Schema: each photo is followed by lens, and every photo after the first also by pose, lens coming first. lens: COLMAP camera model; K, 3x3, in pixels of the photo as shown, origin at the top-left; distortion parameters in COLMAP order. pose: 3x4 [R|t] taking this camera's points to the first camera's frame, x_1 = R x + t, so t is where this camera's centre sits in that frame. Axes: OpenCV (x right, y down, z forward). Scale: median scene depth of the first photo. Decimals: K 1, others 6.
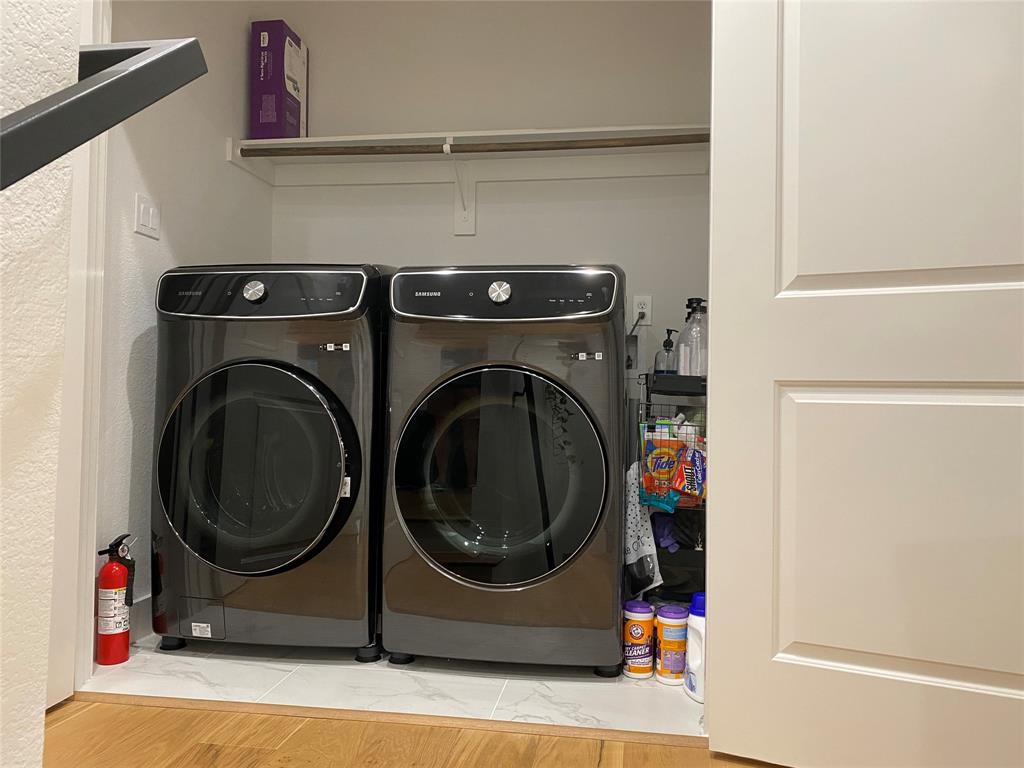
lens RADIAL K [[777.7, 0, 512.0], [0, 777.7, 384.0], [0, 0, 1]] dist [0.000251, -0.004991]
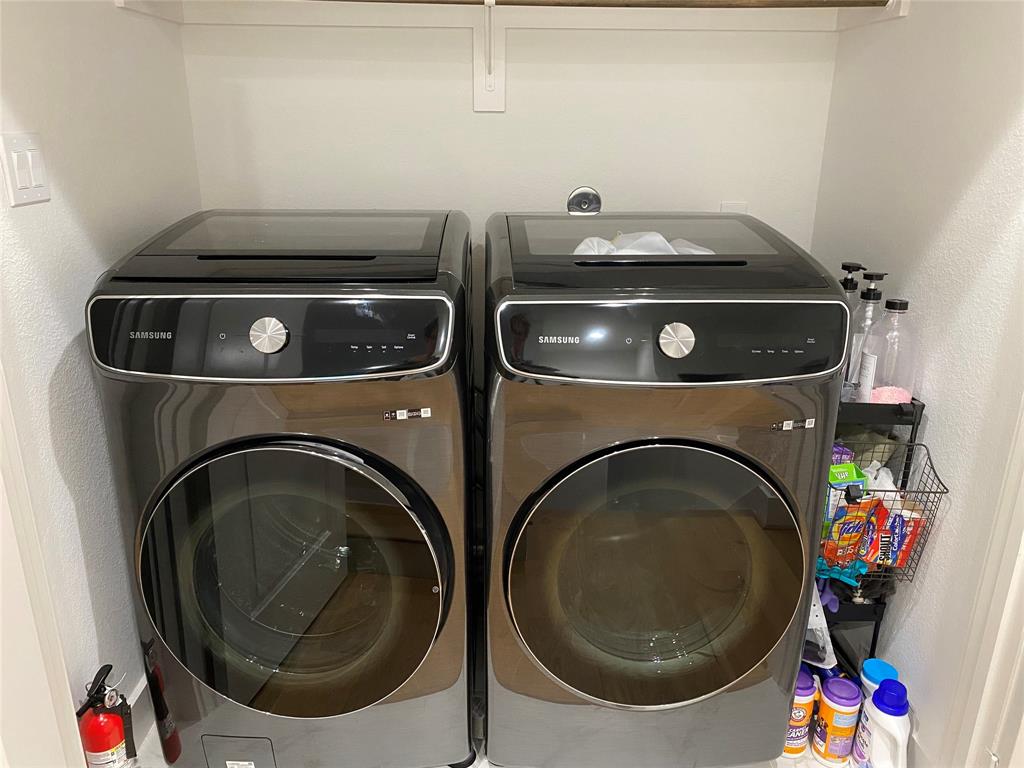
lens RADIAL K [[795.1, 0, 512.0], [0, 795.1, 384.0], [0, 0, 1]] dist [0.011208, 0.000974]
pose [[0.983778, -0.067198, 0.166326, -0.251697], [0.005175, 0.937435, 0.348123, -0.302538], [-0.179313, -0.341615, 0.922576, 0.379116]]
